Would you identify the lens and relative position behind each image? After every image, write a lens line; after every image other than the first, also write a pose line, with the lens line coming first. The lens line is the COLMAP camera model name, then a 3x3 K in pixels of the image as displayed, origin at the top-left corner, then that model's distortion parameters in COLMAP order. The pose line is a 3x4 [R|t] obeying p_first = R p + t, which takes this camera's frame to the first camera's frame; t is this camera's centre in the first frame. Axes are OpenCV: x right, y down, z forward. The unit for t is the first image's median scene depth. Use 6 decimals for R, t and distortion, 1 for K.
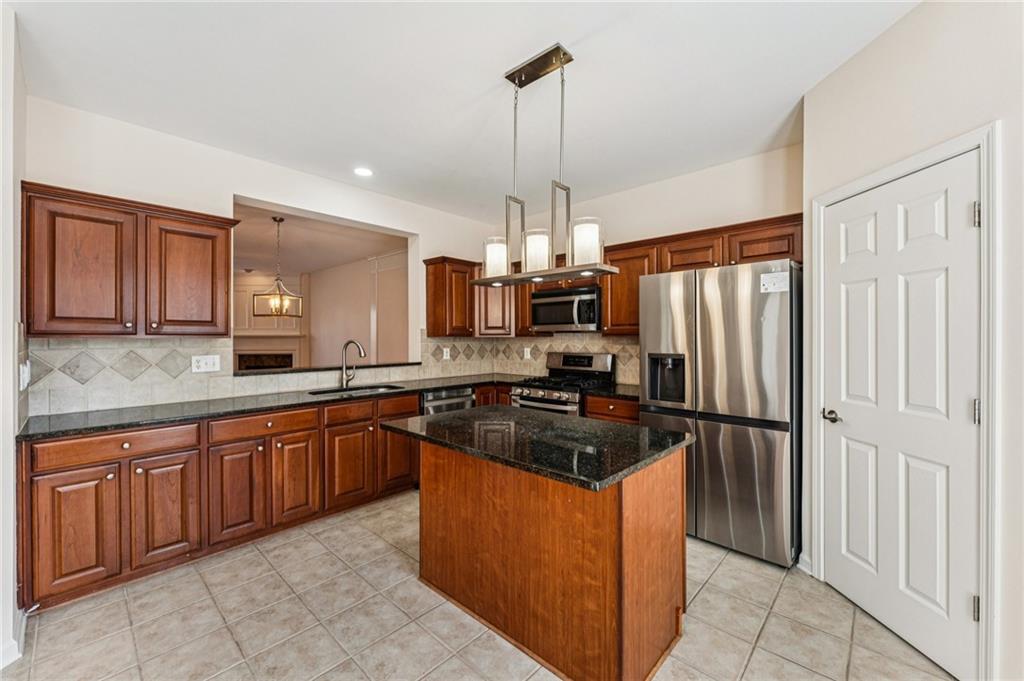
lens RADIAL K [[410.0, 0, 512.0], [0, 410.0, 340.5], [0, 0, 1]] dist [0.000337, -0.000007]
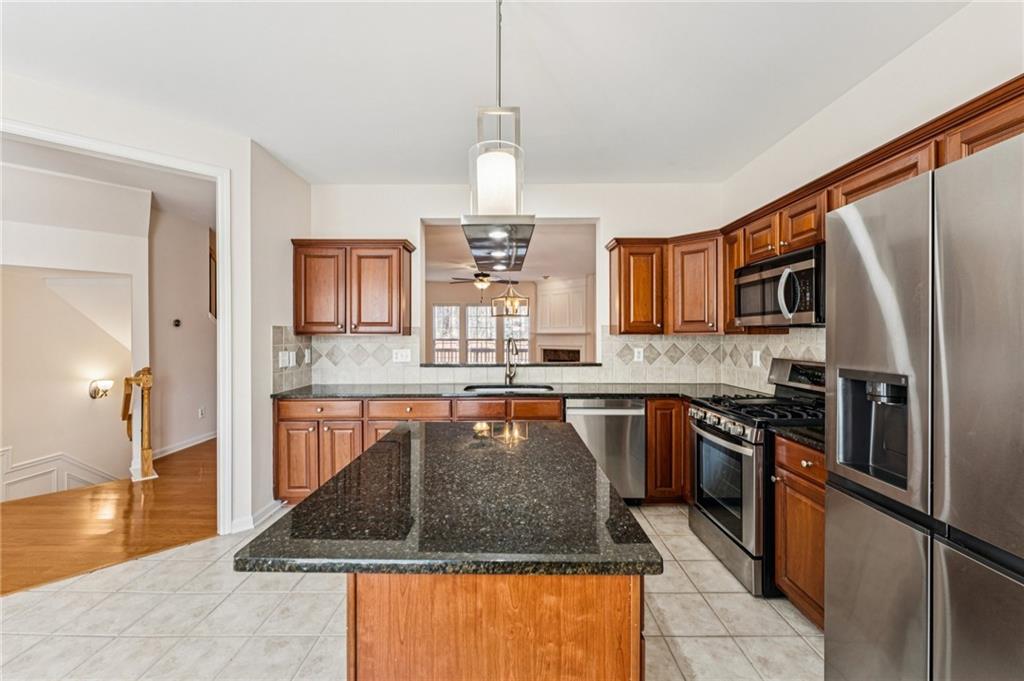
lens RADIAL K [[410.0, 0, 512.0], [0, 410.0, 340.5], [0, 0, 1]] dist [0.000337, -0.000007]
pose [[0.675280, 0.010741, -0.737484, 0.349575], [-0.005237, 0.999939, 0.009768, -0.004150], [0.737543, -0.002734, 0.675295, 0.316757]]
